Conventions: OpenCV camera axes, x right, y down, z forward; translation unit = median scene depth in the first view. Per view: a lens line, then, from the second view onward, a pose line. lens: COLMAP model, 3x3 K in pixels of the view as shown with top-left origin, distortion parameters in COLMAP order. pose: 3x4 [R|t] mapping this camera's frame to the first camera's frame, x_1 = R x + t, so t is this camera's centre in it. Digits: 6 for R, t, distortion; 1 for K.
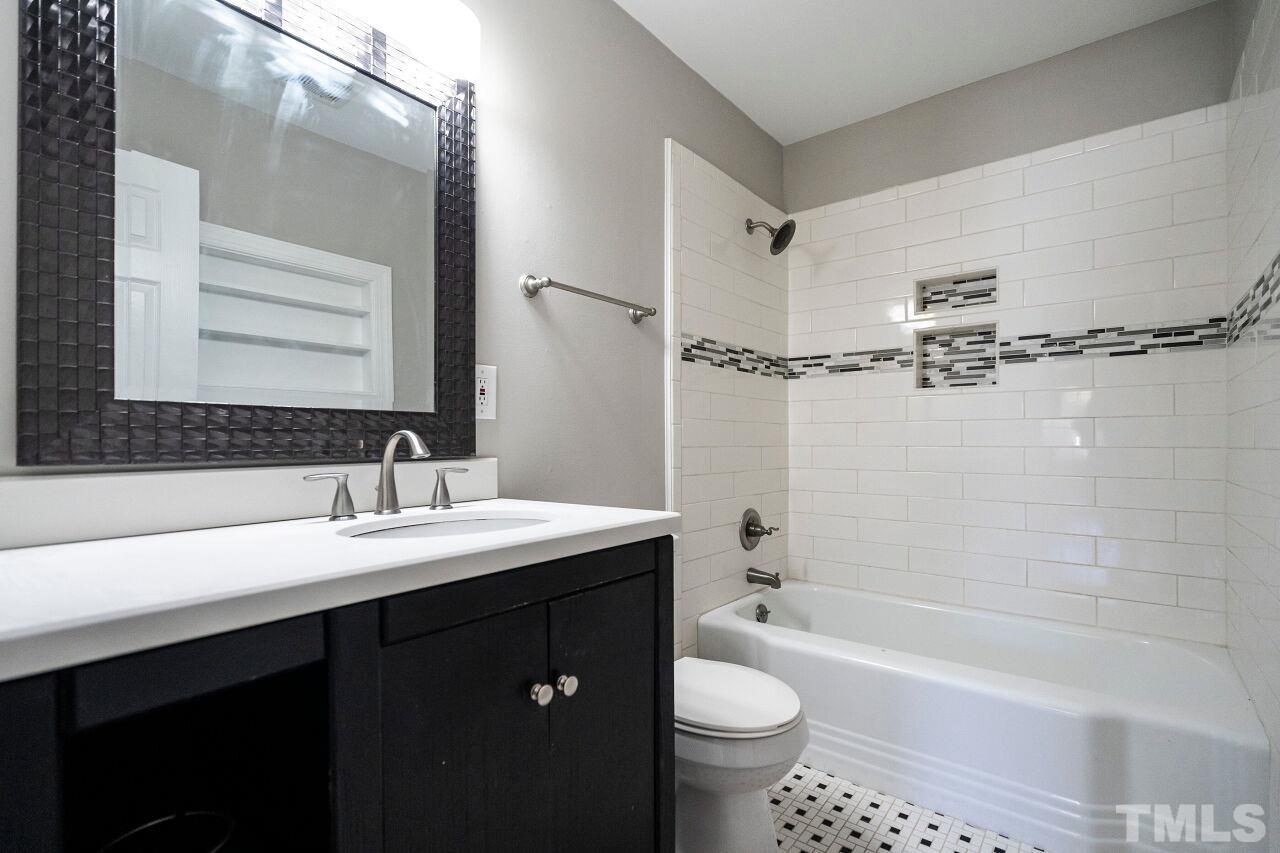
lens RADIAL K [[585.1, 0, 641.2], [0, 585.1, 425.9], [0, 0, 1]] dist [-0.001041, -0.000012]
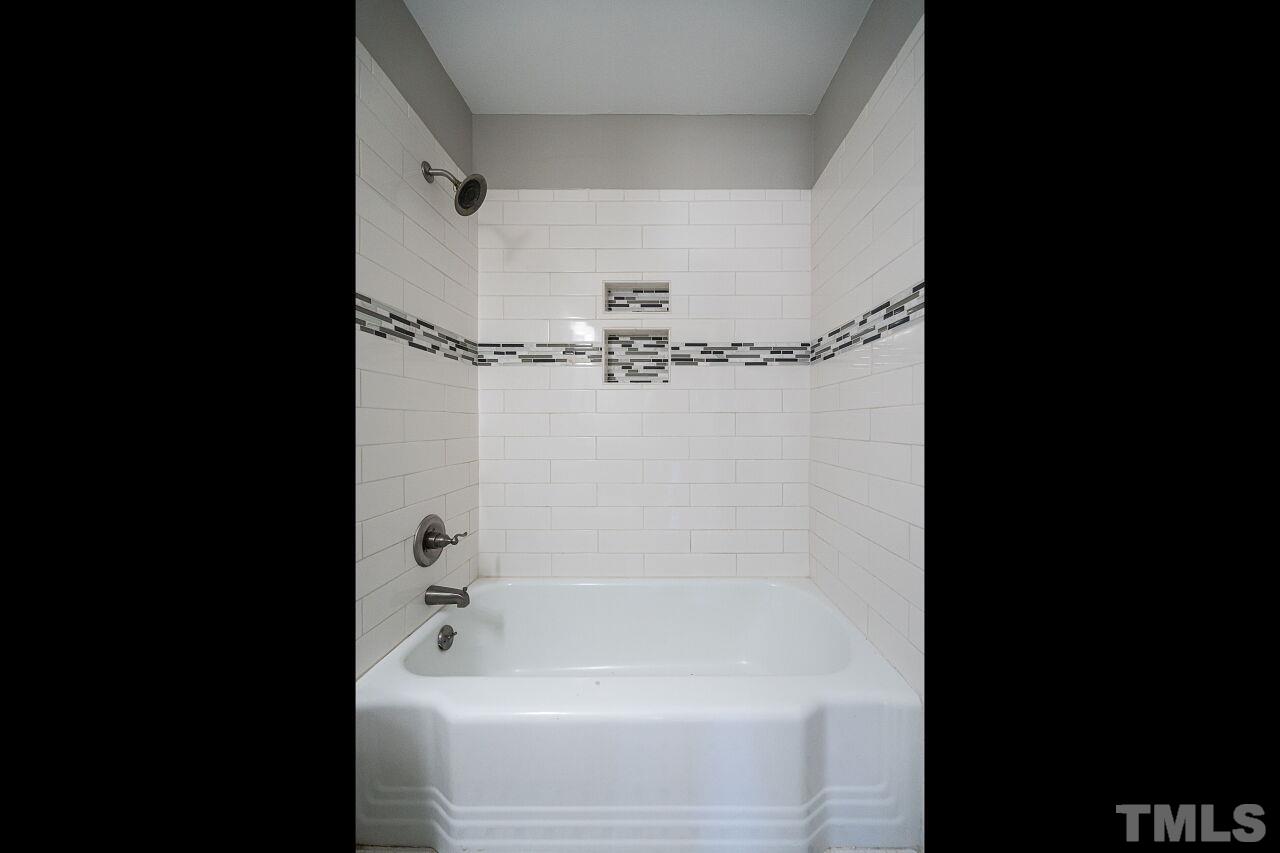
lens RADIAL K [[446.1, 0, 684.5], [0, 446.1, 434.5], [0, 0, 1]] dist [-0.007746, 0.000010]
pose [[0.778869, -0.014197, 0.627026, 0.068048], [-0.015900, 0.998976, 0.042369, -0.005388], [-0.626986, -0.042969, 0.777845, 0.264063]]
